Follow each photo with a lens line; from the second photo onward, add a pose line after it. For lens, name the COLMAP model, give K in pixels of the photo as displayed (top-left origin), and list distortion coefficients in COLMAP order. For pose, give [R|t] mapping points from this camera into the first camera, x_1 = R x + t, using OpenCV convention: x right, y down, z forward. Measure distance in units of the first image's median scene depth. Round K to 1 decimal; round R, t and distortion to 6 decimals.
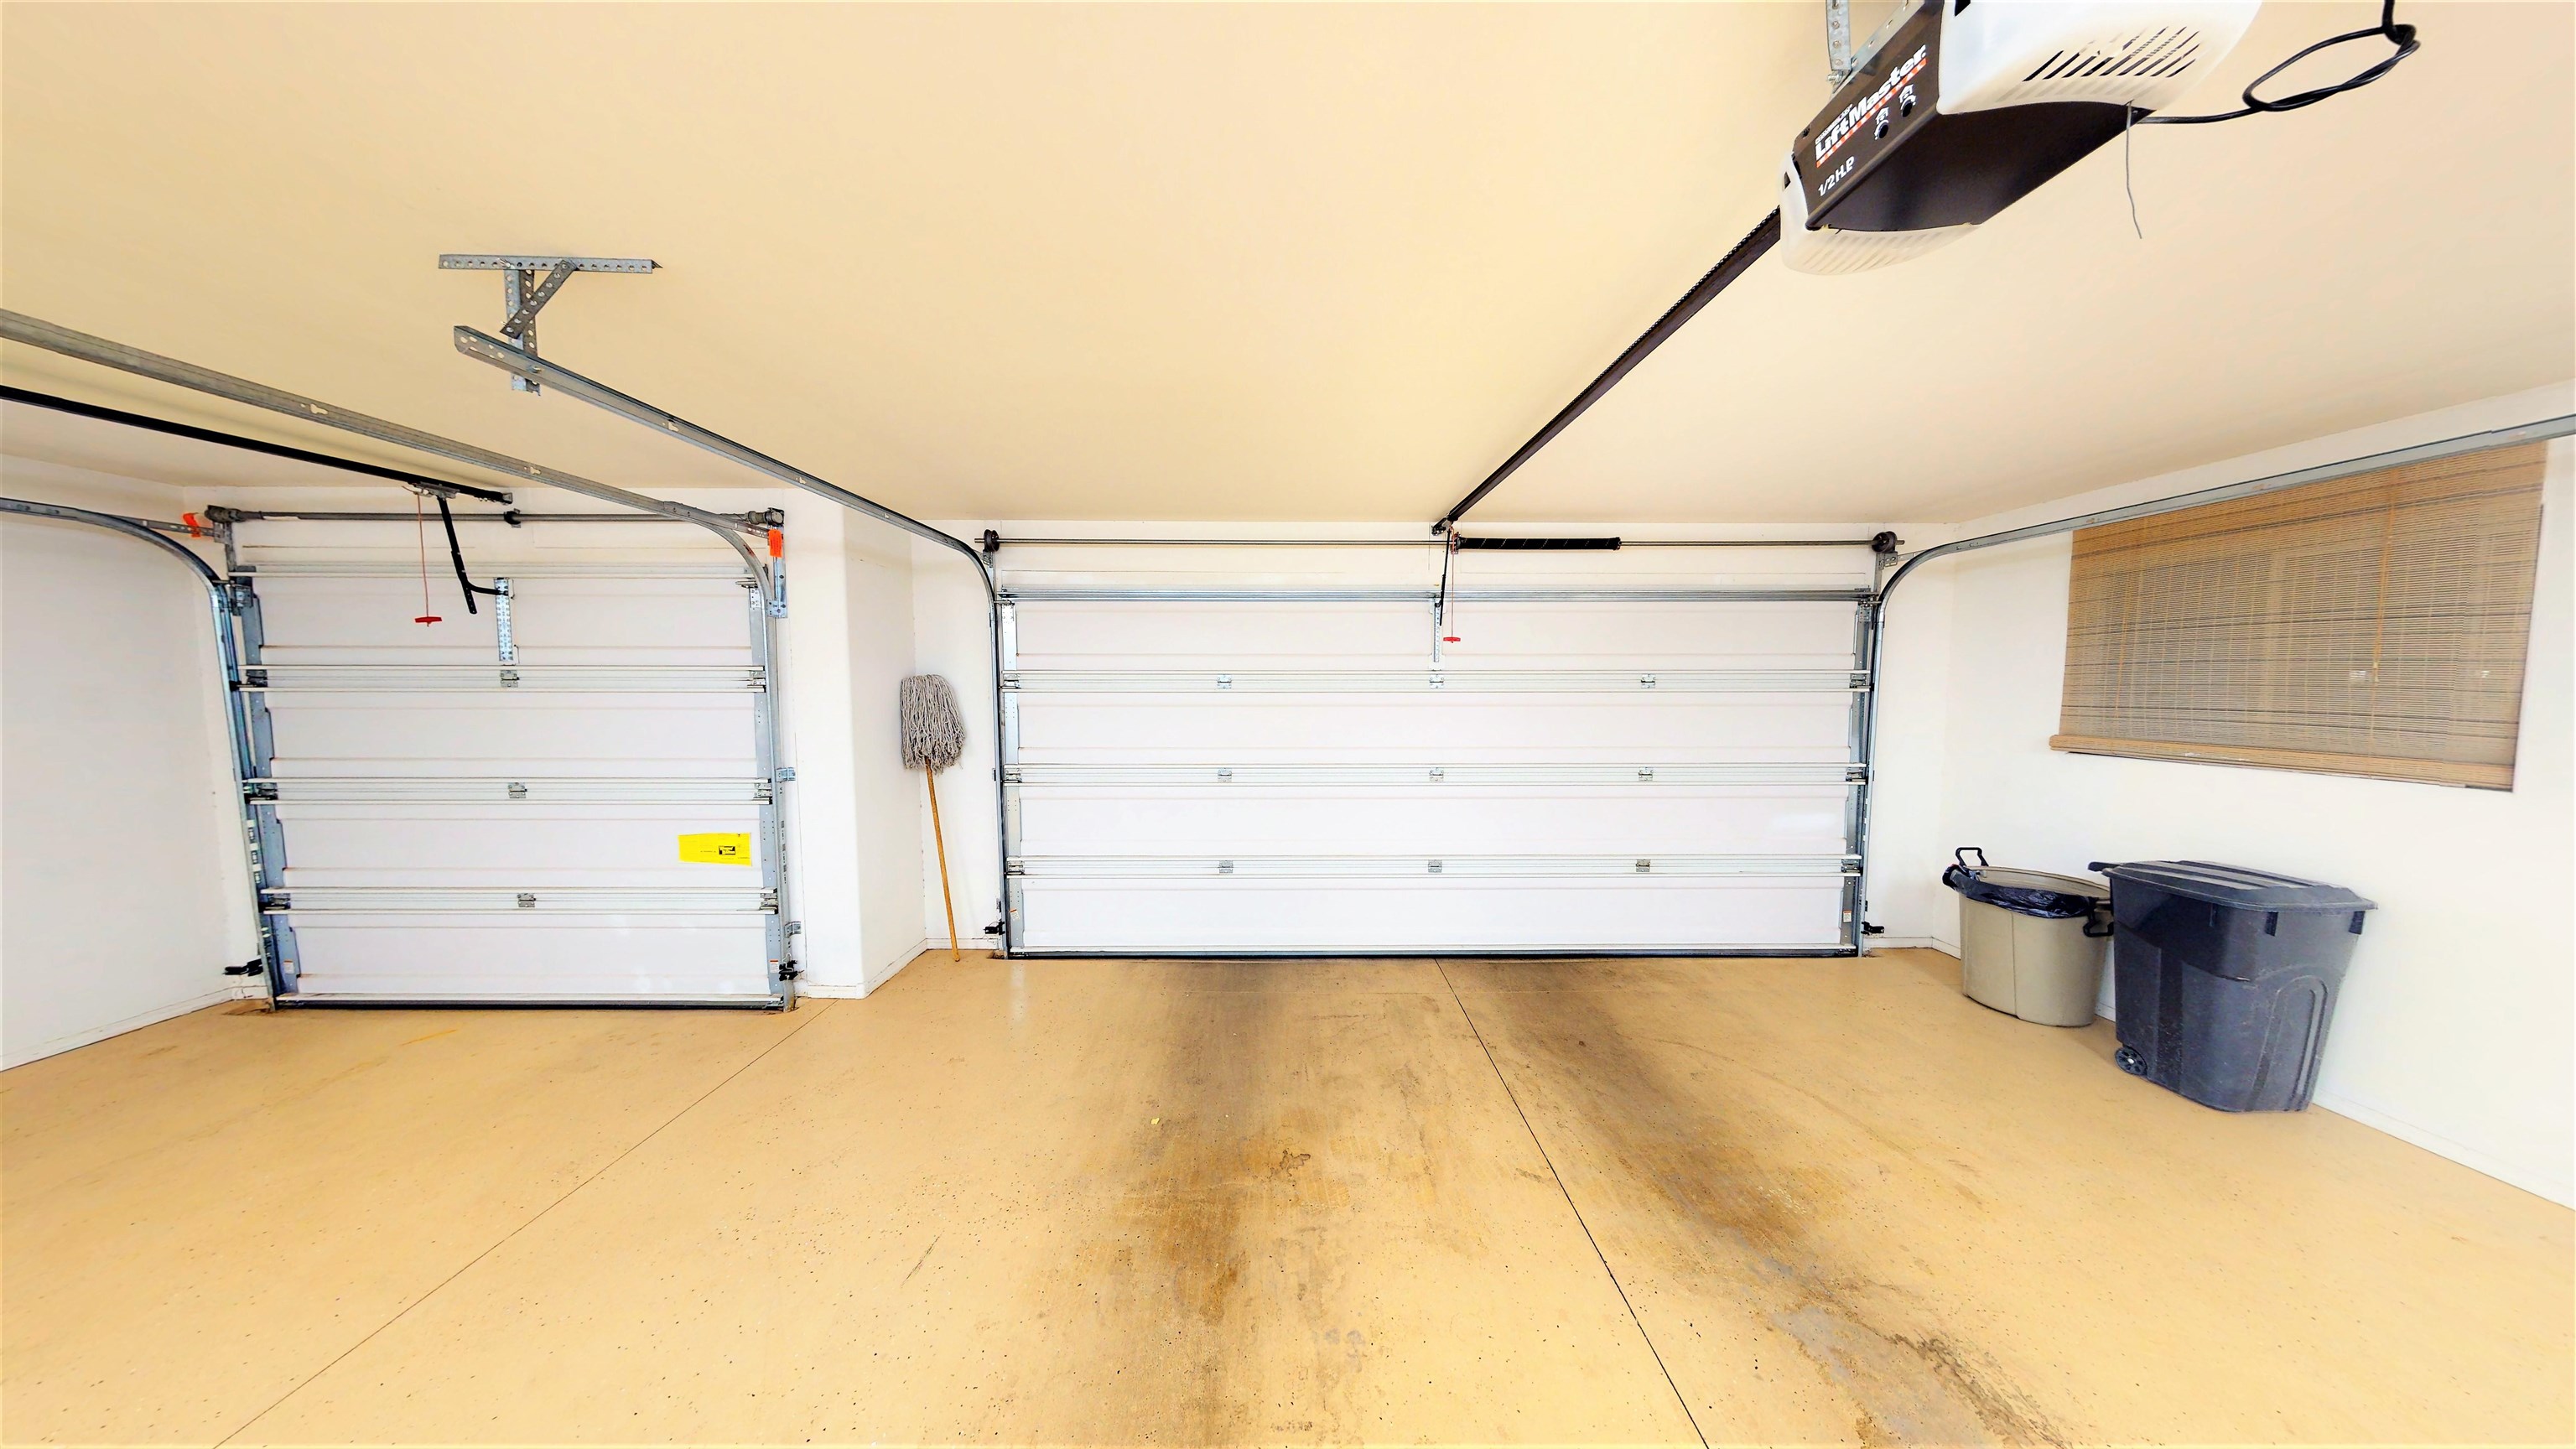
lens RADIAL K [[1069.8, 0, 1287.3], [0, 1069.8, 723.5], [0, 0, 1]] dist [0.000680, -0.000201]
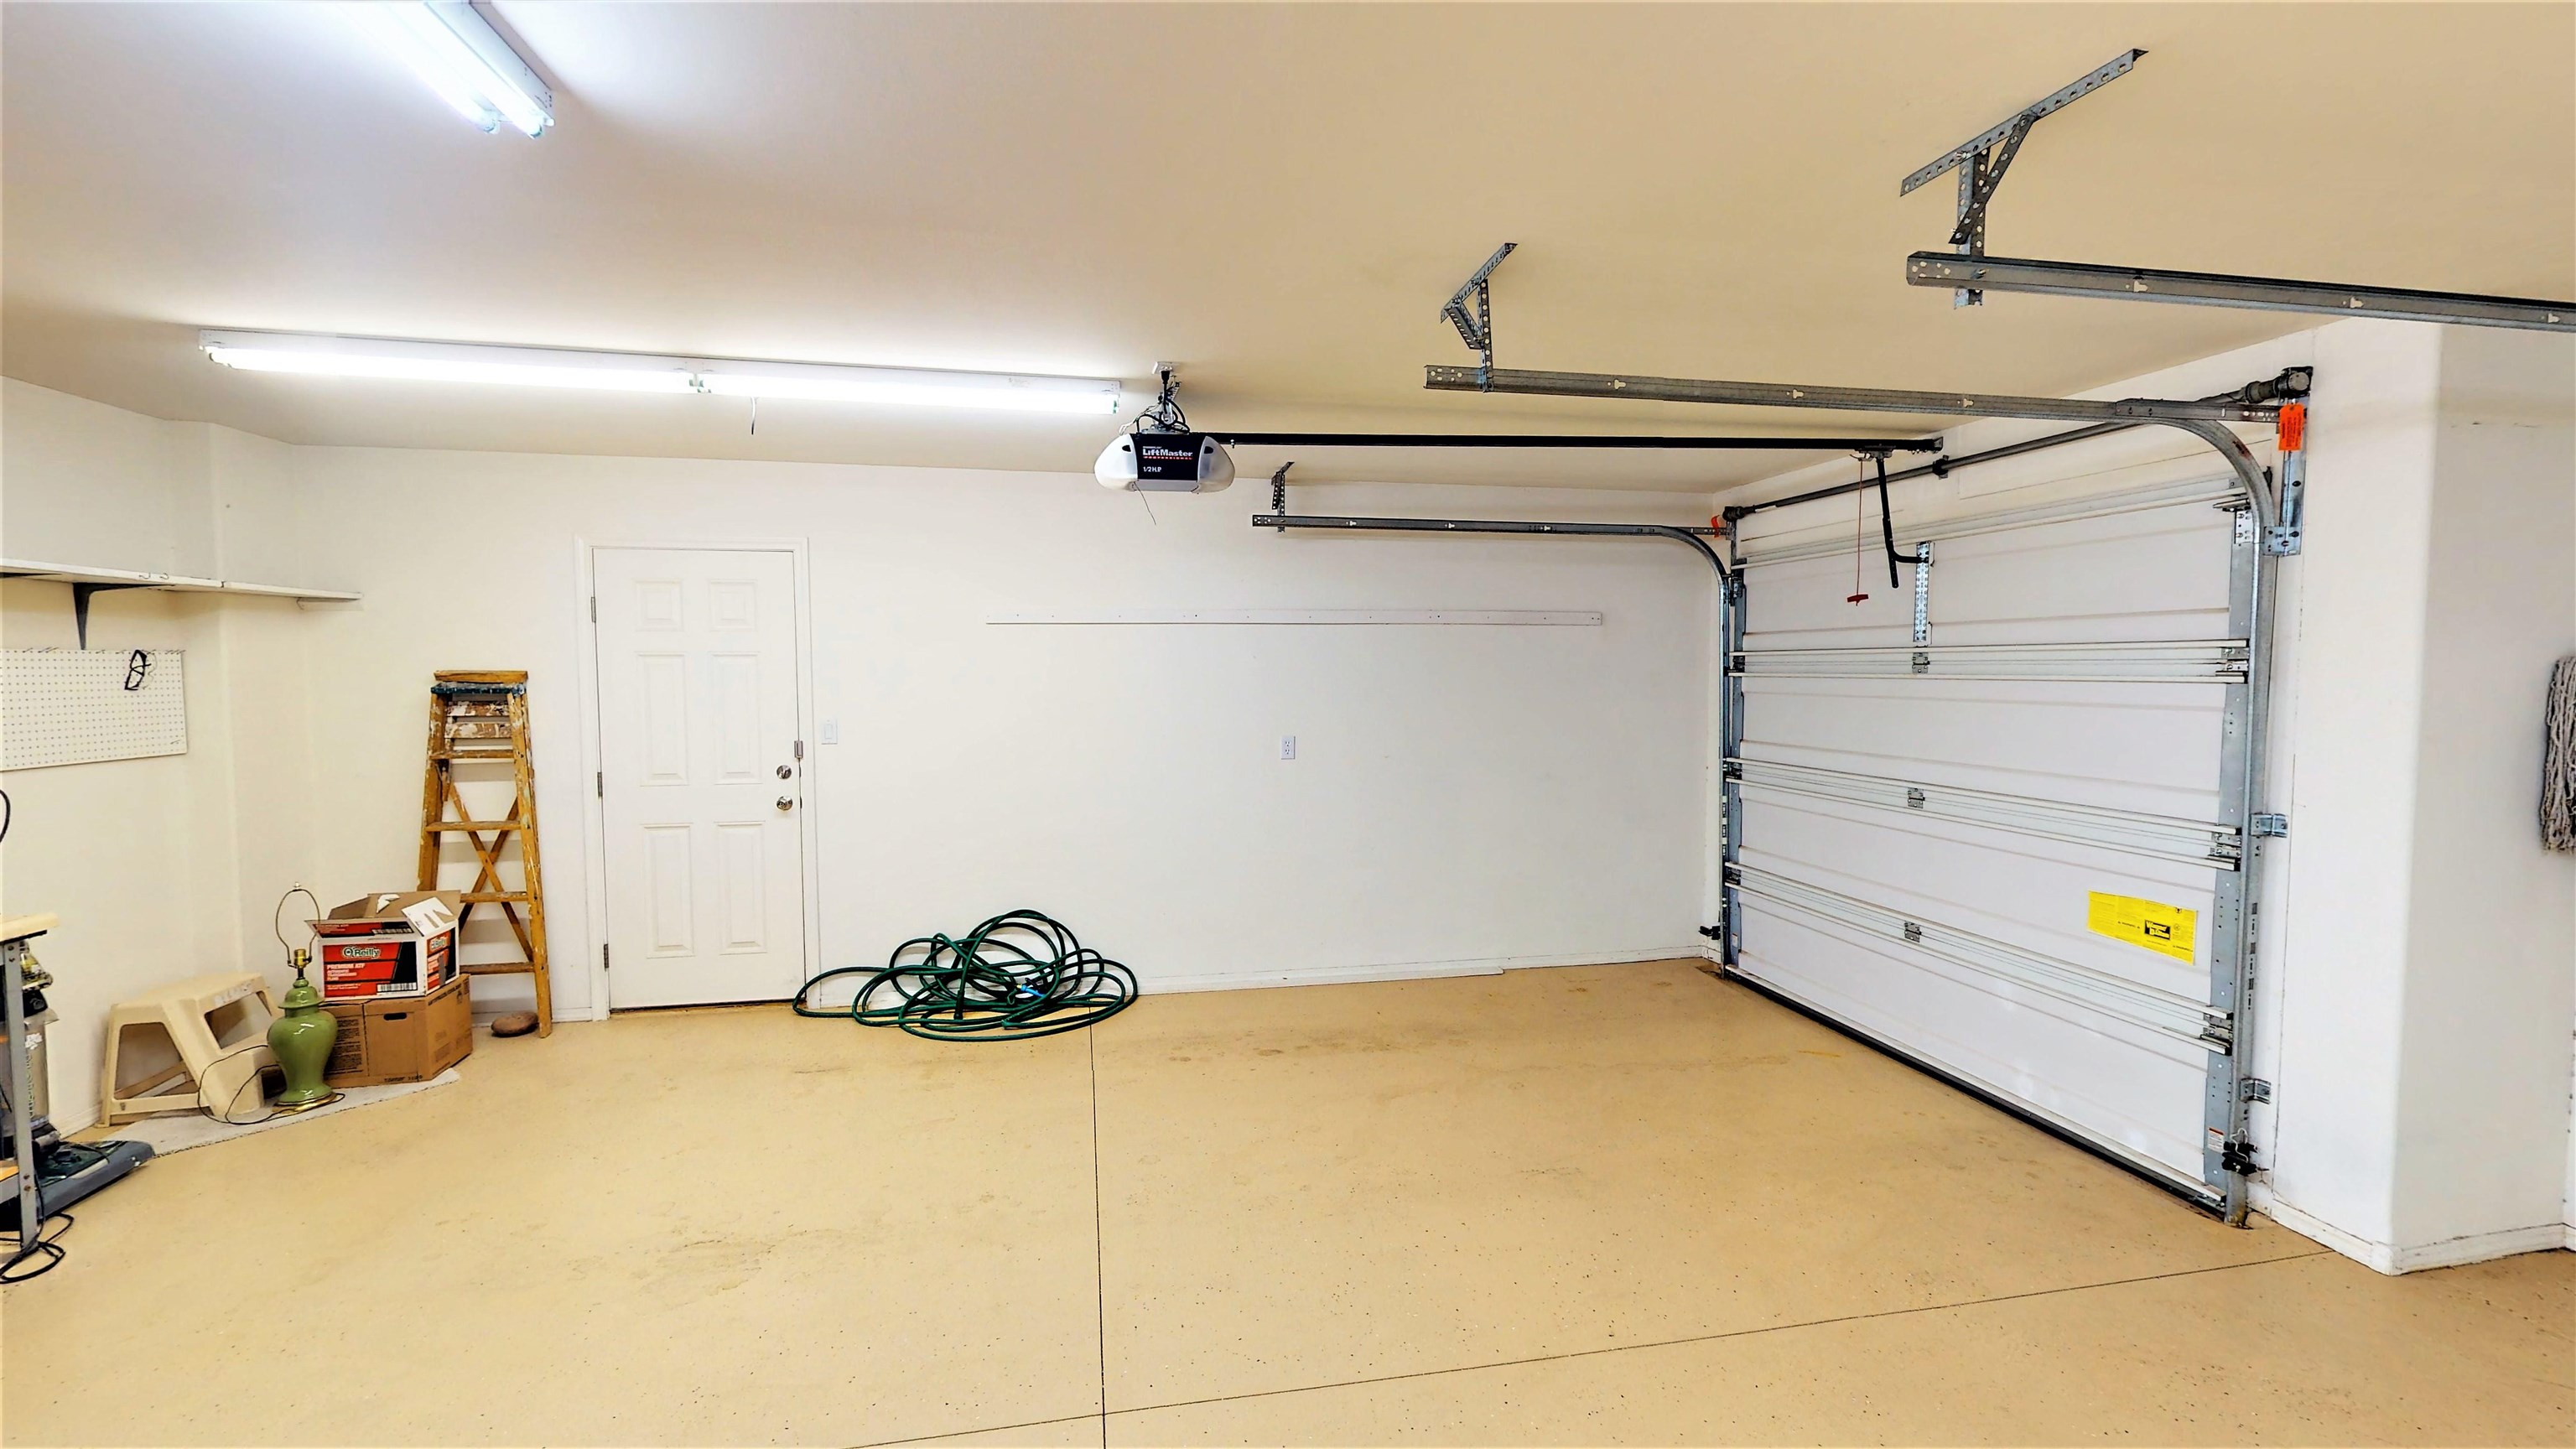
lens RADIAL K [[1069.8, 0, 1291.4], [0, 1069.8, 727.0], [0, 0, 1]] dist [0.000680, -0.000201]
pose [[0.180542, 0.053188, -0.982128, 0.004219], [-0.036491, 0.998212, 0.047351, -0.013649], [0.982890, 0.027290, 0.182160, 0.369839]]
